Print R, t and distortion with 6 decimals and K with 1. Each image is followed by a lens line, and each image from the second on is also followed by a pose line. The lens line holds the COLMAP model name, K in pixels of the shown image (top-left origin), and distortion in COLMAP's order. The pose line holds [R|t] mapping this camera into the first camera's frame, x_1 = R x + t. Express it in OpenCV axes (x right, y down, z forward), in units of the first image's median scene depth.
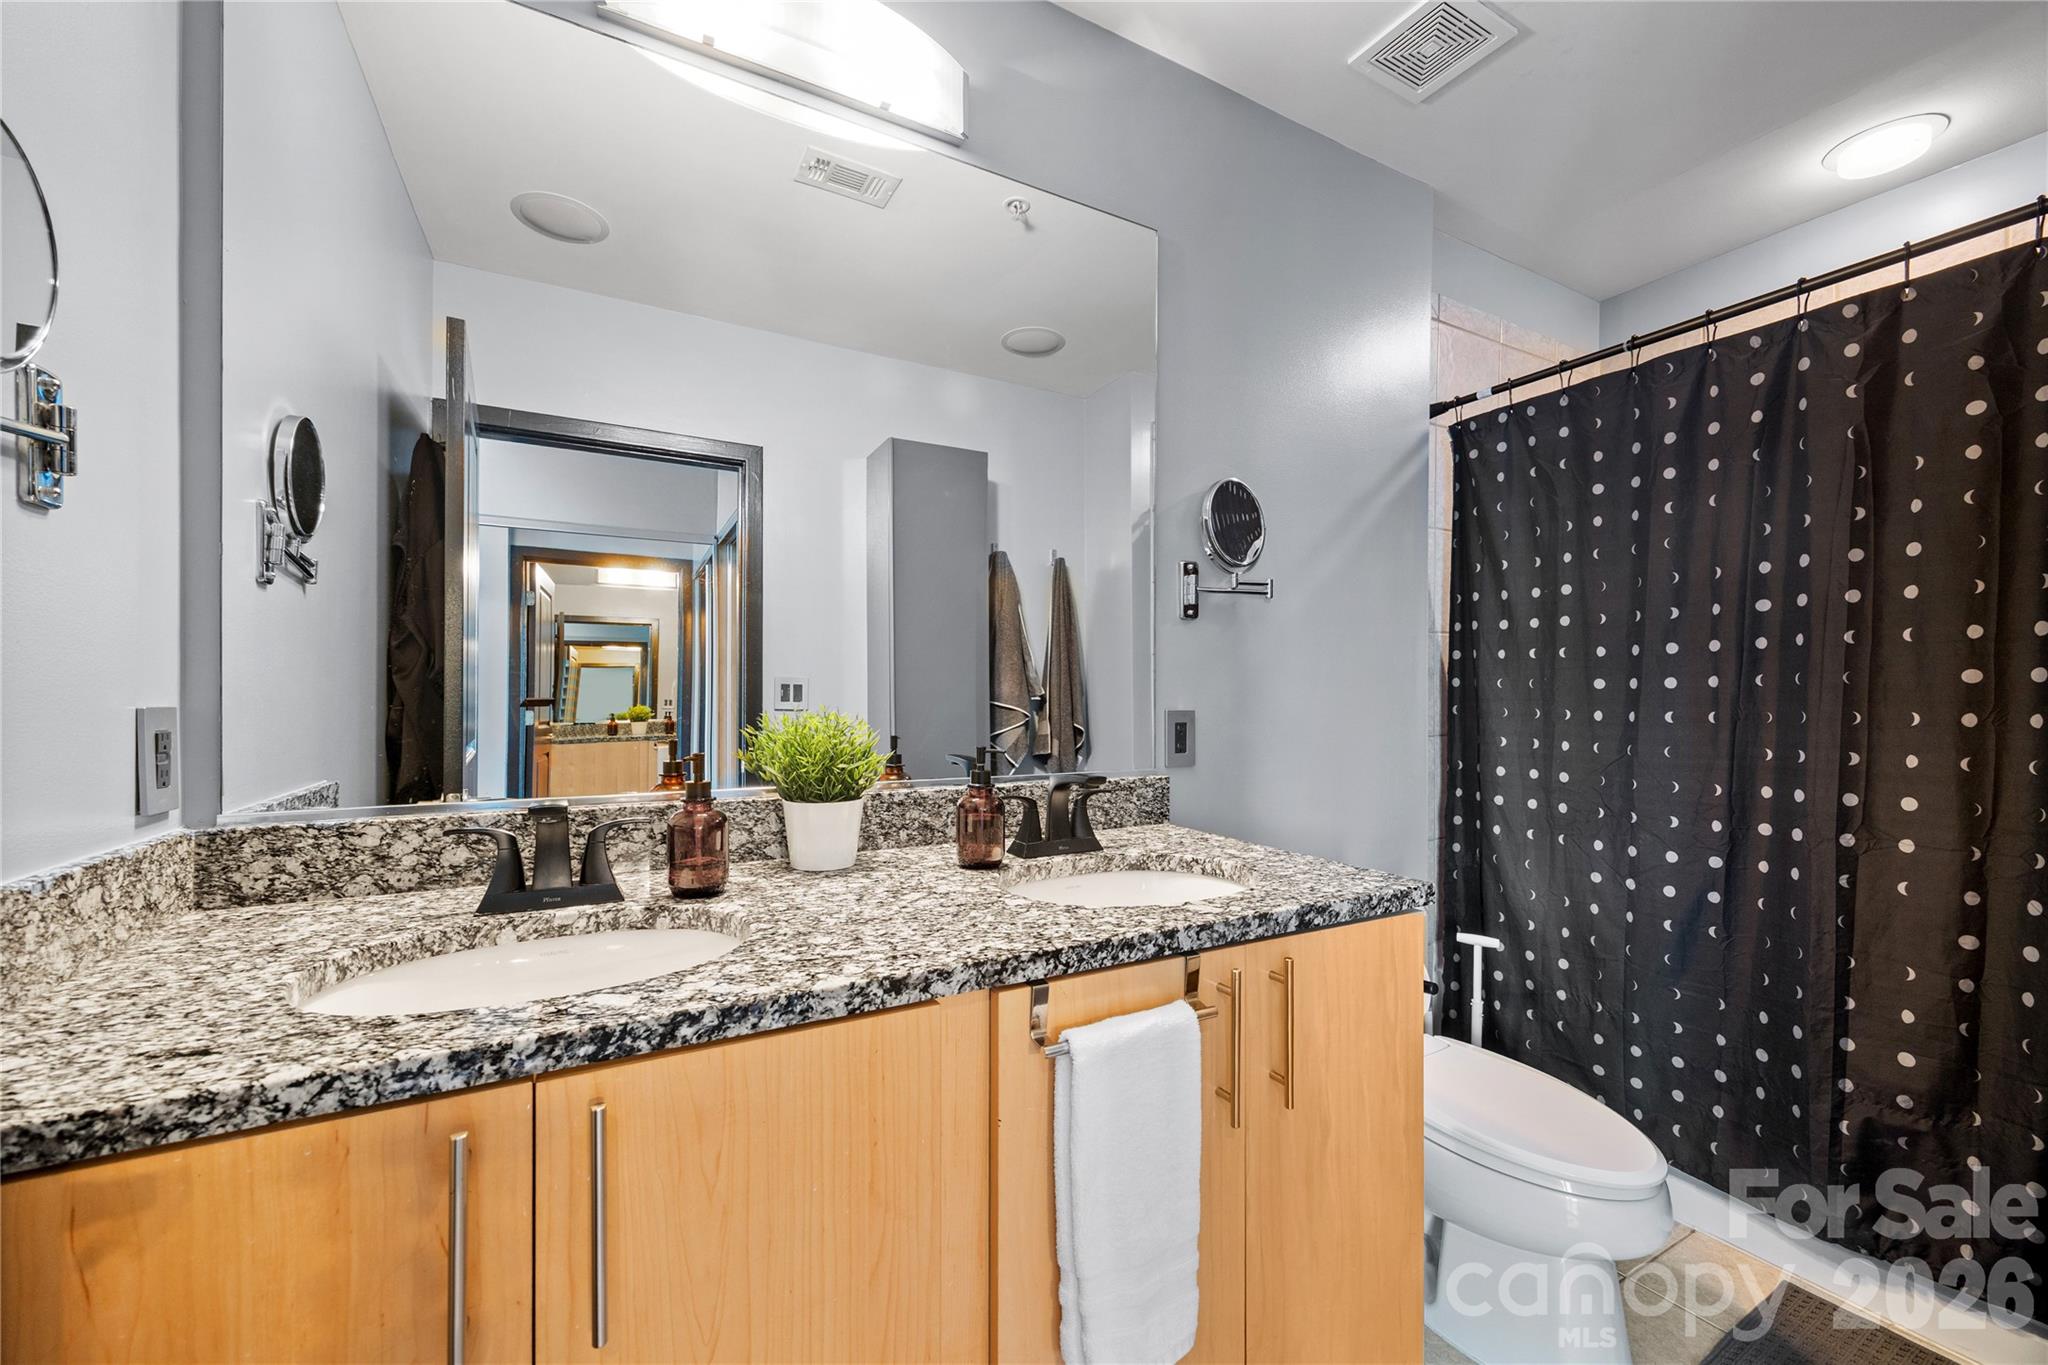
lens RADIAL K [[808.4, 0, 1017.7], [0, 808.4, 674.2], [0, 0, 1]] dist [0.001292, 0.000011]
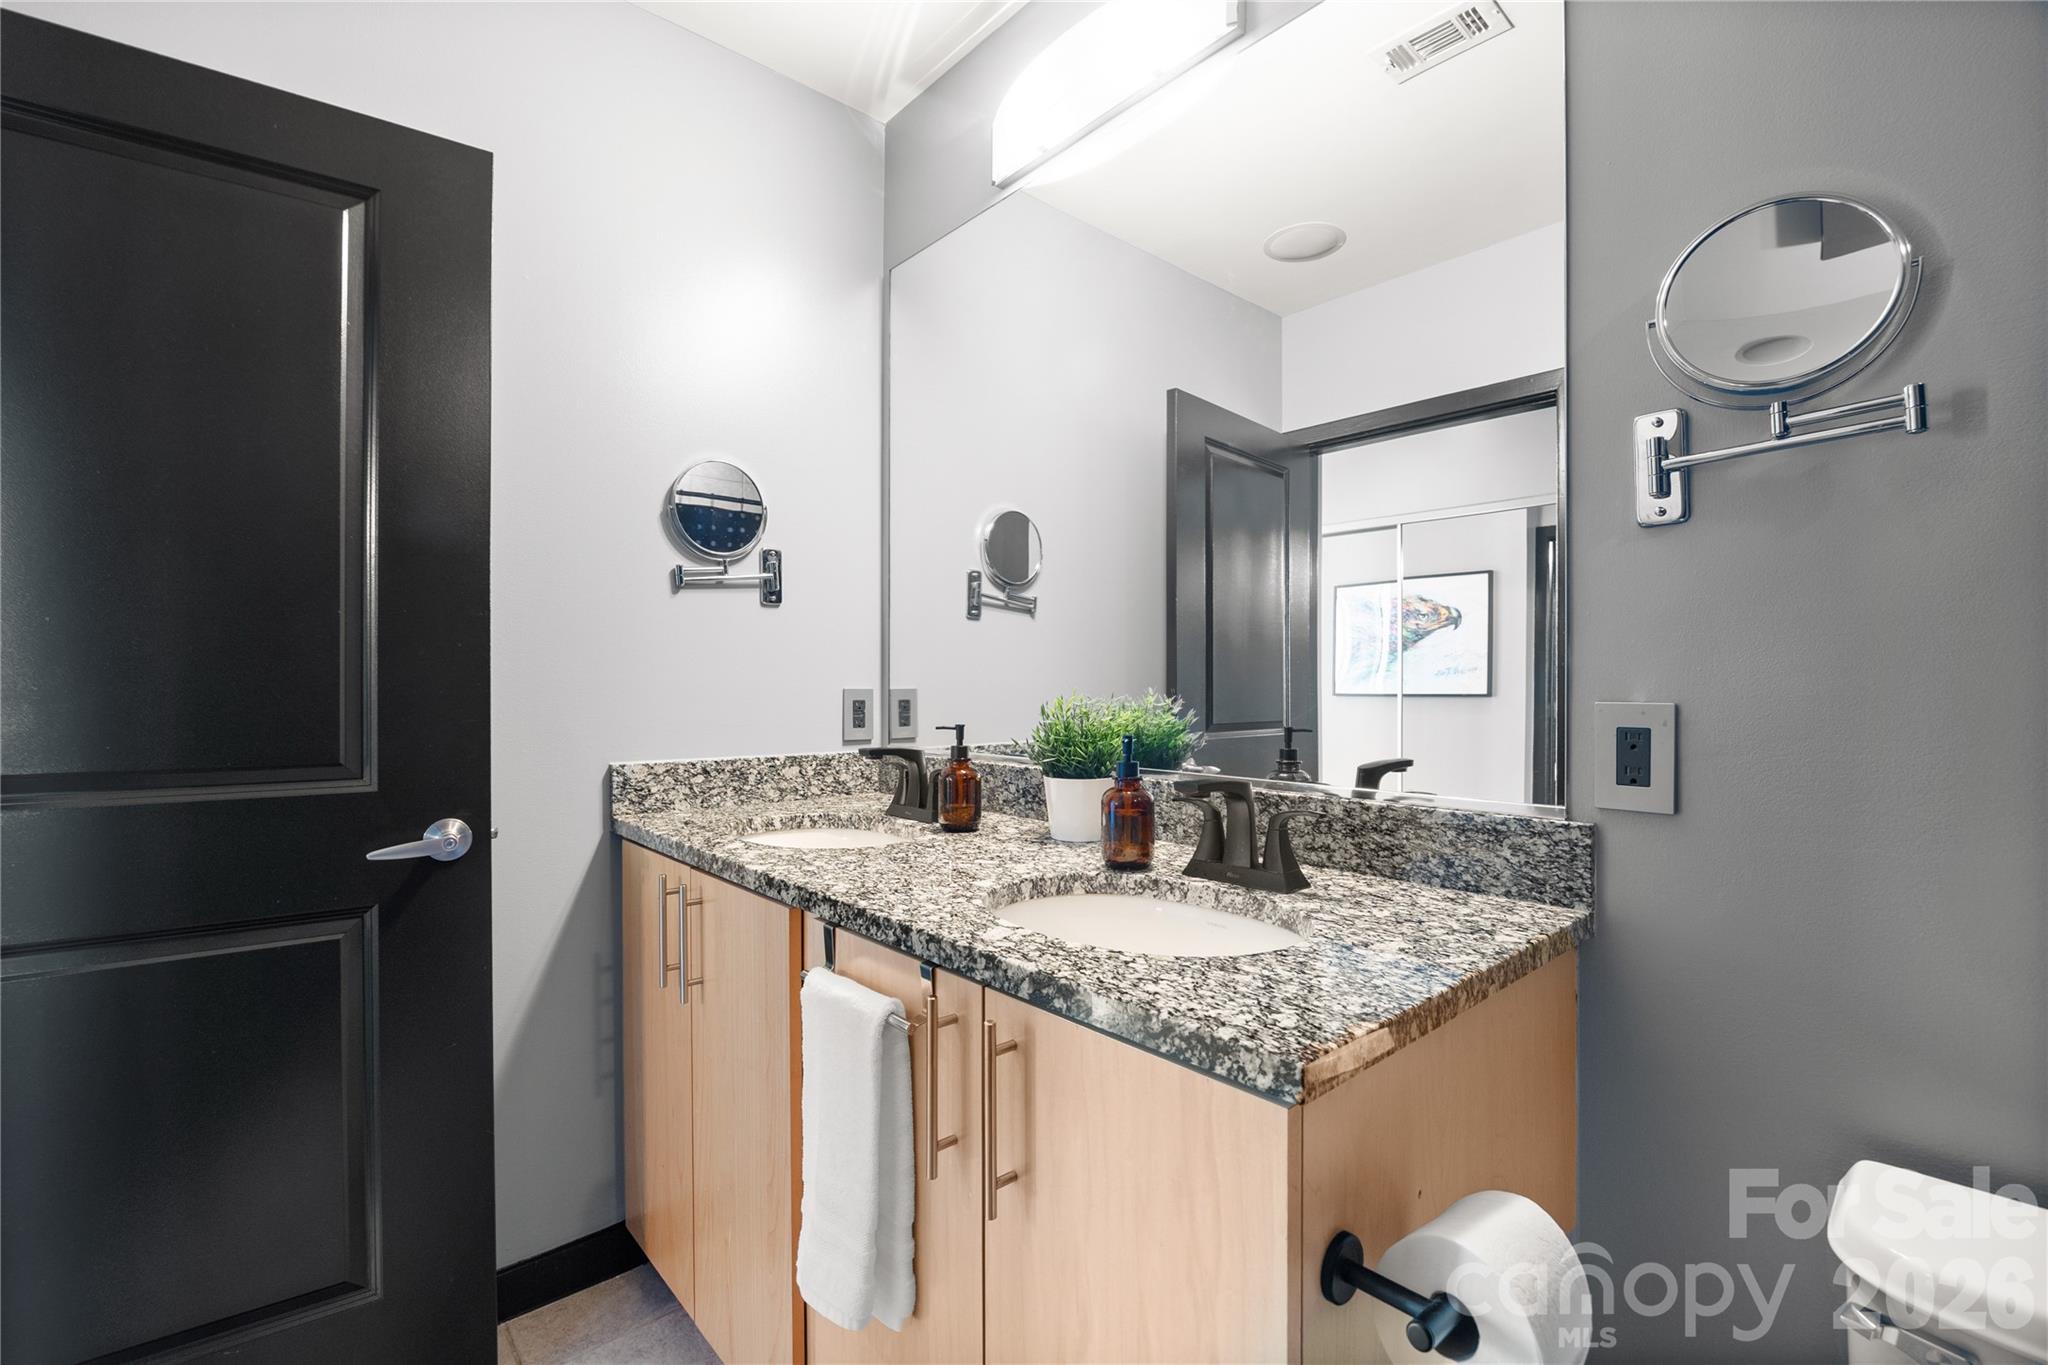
lens RADIAL K [[876.0, 0, 1024.0], [0, 876.0, 682.5], [0, 0, 1]] dist [-0.019785, 0.000328]
pose [[0.235299, -0.003799, -0.971916, 1.167895], [0.028581, 0.999587, 0.003012, 0.027963], [0.971503, -0.028487, 0.235311, 0.855718]]
